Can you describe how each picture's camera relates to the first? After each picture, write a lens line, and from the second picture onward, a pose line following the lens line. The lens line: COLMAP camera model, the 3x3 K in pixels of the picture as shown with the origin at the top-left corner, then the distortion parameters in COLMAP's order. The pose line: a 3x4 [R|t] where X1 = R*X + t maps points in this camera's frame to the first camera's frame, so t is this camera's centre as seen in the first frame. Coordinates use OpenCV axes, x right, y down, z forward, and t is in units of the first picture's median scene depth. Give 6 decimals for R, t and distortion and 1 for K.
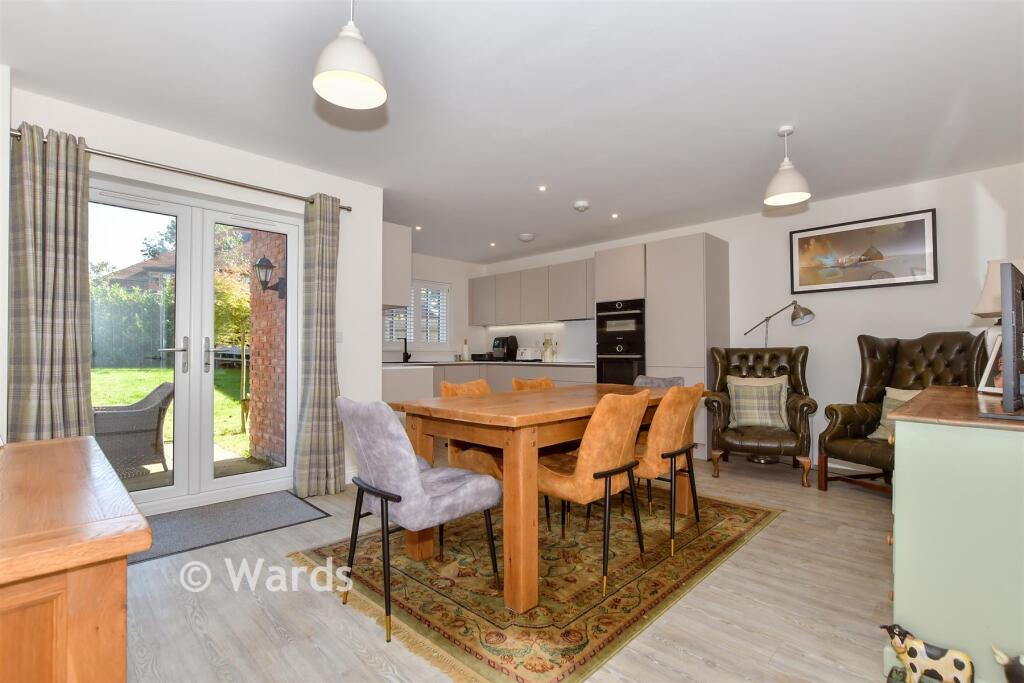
lens RADIAL K [[476.3, 0, 518.2], [0, 476.3, 344.3], [0, 0, 1]] dist [-0.001665, -0.000121]
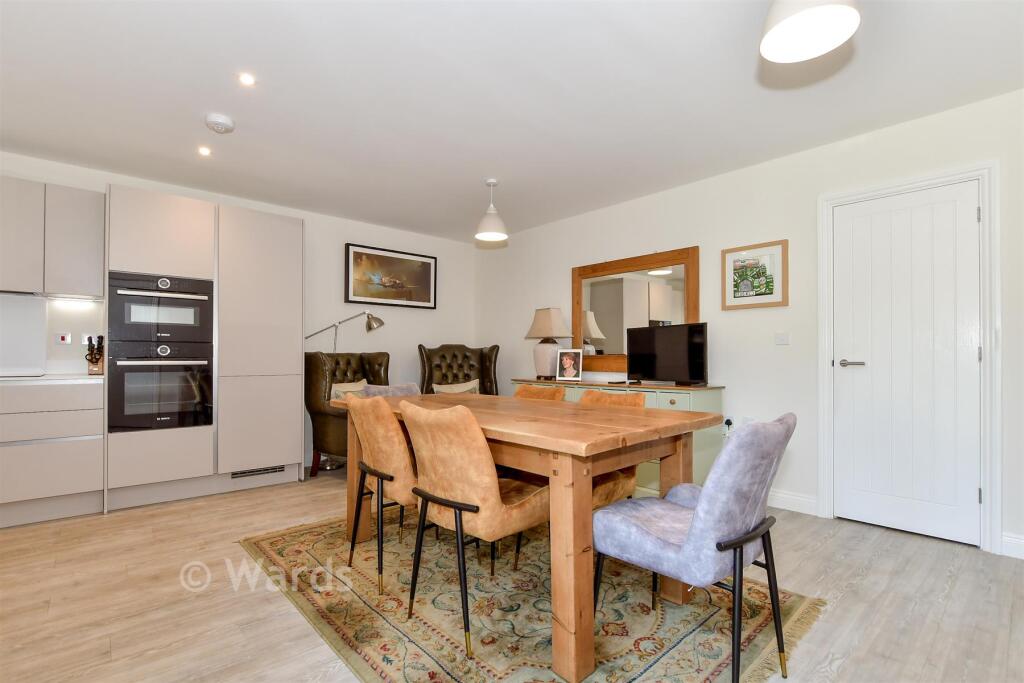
lens RADIAL K [[476.3, 0, 518.2], [0, 476.3, 344.3], [0, 0, 1]] dist [-0.001665, -0.000121]
pose [[0.055773, 0.029881, 0.997996, -0.385253], [-0.017323, 0.999431, -0.028956, 0.010154], [-0.998293, -0.015673, 0.056259, 0.473954]]
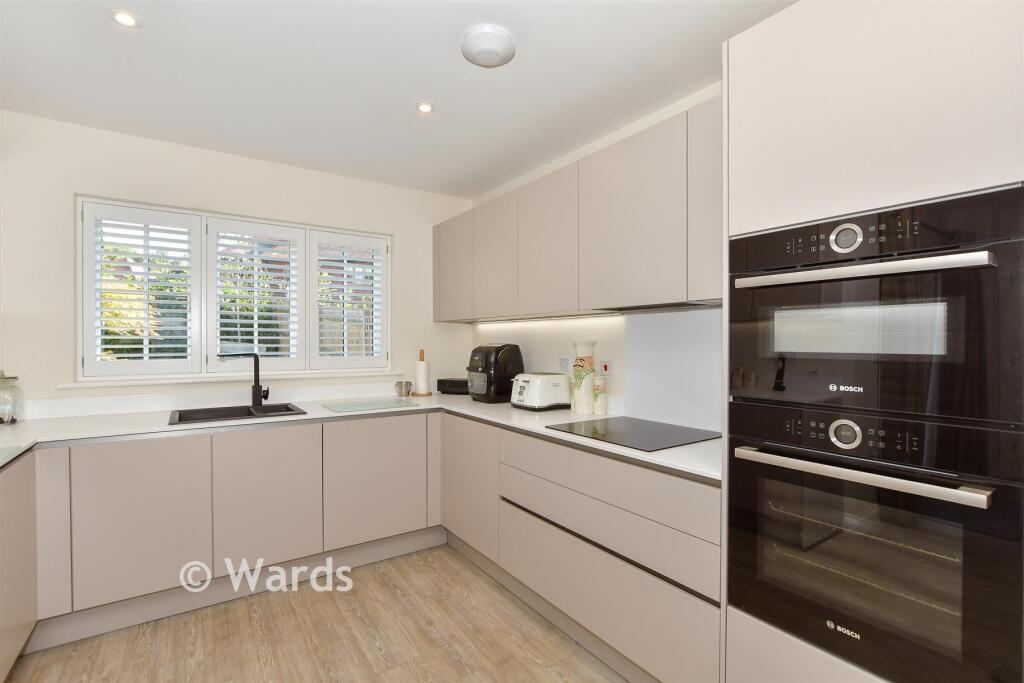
lens RADIAL K [[476.3, 0, 518.2], [0, 476.3, 344.3], [0, 0, 1]] dist [-0.001665, -0.000121]
pose [[0.982443, 0.005459, -0.186484, 0.101915], [-0.001273, 0.999745, 0.022561, -0.036596], [0.186560, -0.021928, 0.982199, 0.733114]]
